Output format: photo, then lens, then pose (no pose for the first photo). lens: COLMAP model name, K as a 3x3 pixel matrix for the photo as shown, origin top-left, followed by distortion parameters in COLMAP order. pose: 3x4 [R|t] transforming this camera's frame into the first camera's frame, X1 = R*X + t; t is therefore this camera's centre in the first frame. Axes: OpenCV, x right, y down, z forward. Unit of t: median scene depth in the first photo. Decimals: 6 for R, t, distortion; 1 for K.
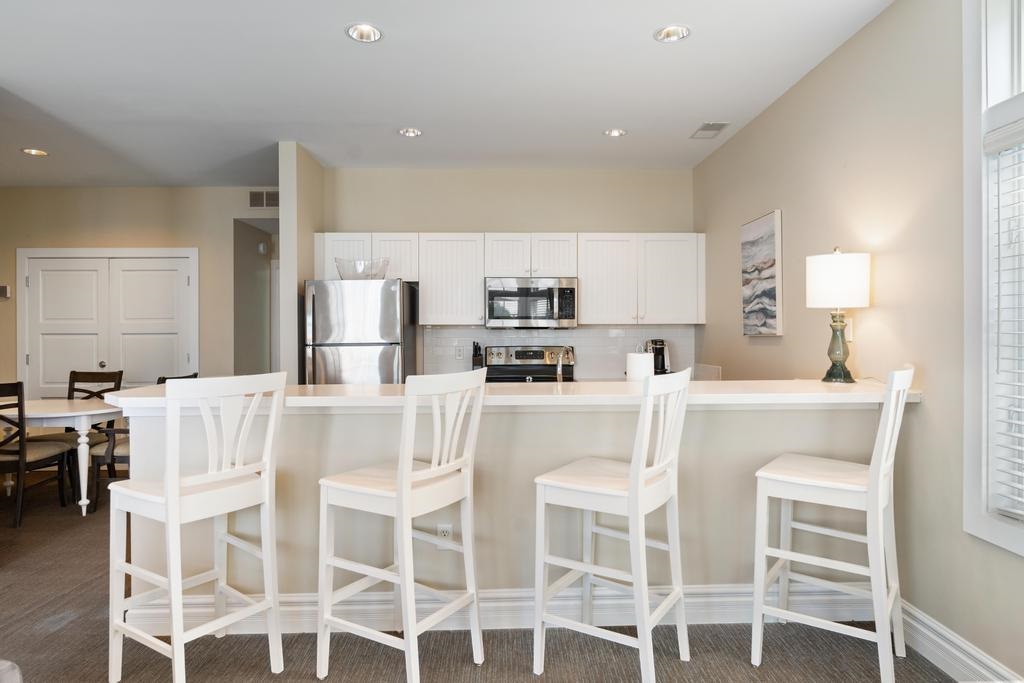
lens RADIAL K [[608.3, 0, 517.8], [0, 608.3, 333.1], [0, 0, 1]] dist [-0.001537, 0.002294]
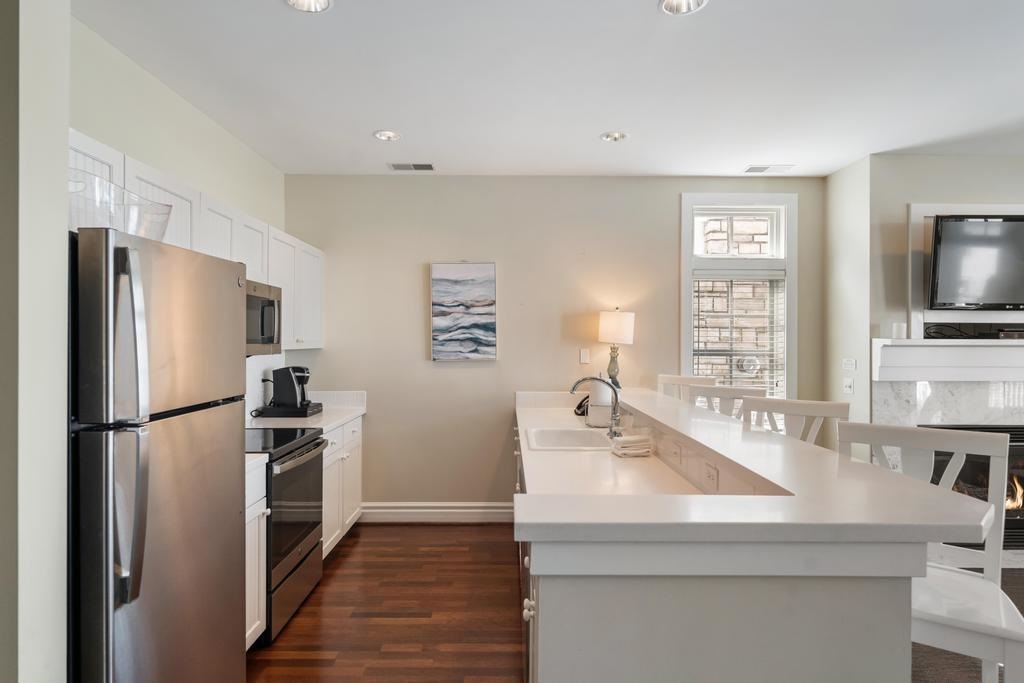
lens RADIAL K [[585.6, 0, 514.0], [0, 585.6, 341.8], [0, 0, 1]] dist [0.006738, -0.000444]
pose [[0.022755, 0.003521, 0.999735, -0.673481], [0.001042, 0.999993, -0.003546, -0.025350], [-0.999741, 0.001123, 0.022751, 0.779768]]
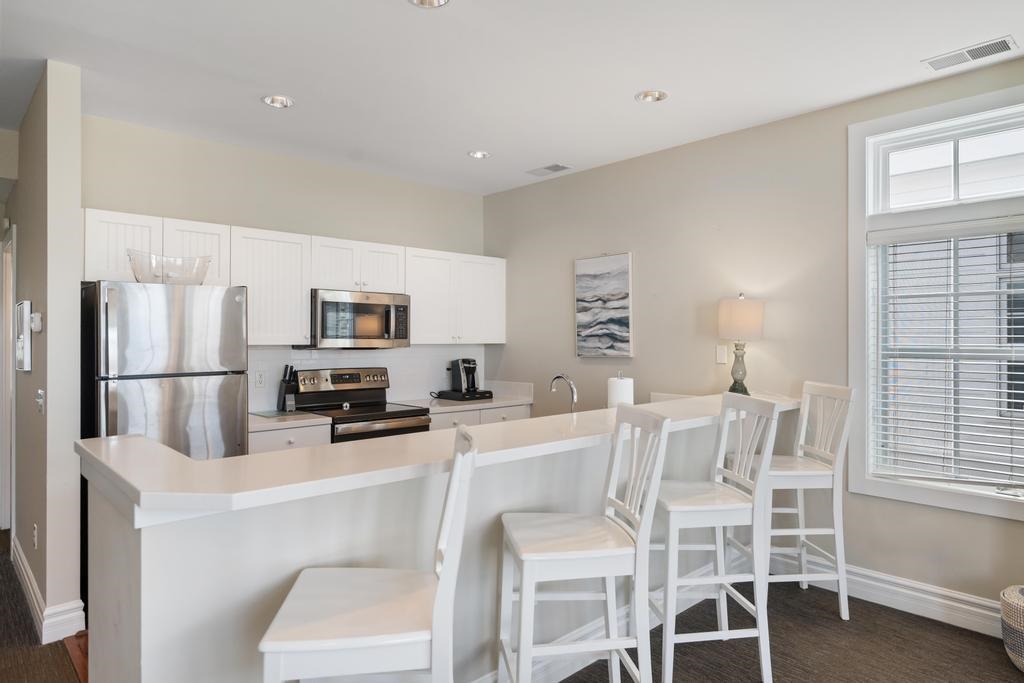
lens RADIAL K [[608.3, 0, 505.2], [0, 608.3, 338.6], [0, 0, 1]] dist [-0.001537, 0.002294]
pose [[0.758357, 0.005735, 0.651815, -0.450513], [-0.002653, 0.999980, -0.005712, -0.020758], [-0.651835, 0.002603, 0.758357, 0.210266]]
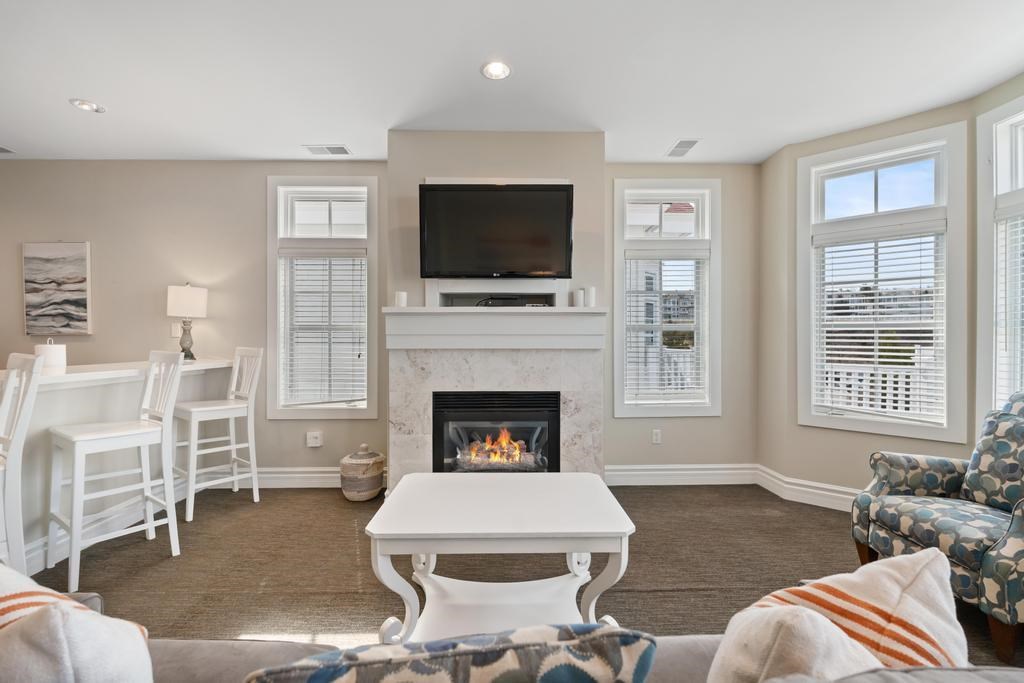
lens RADIAL K [[459.5, 0, 510.8], [0, 459.5, 341.6], [0, 0, 1]] dist [-0.003857, 0.000358]
pose [[0.014909, 0.004241, 0.999880, -0.482638], [0.005624, 0.999975, -0.004325, 0.024931], [-0.999873, 0.005688, 0.014885, 0.036787]]
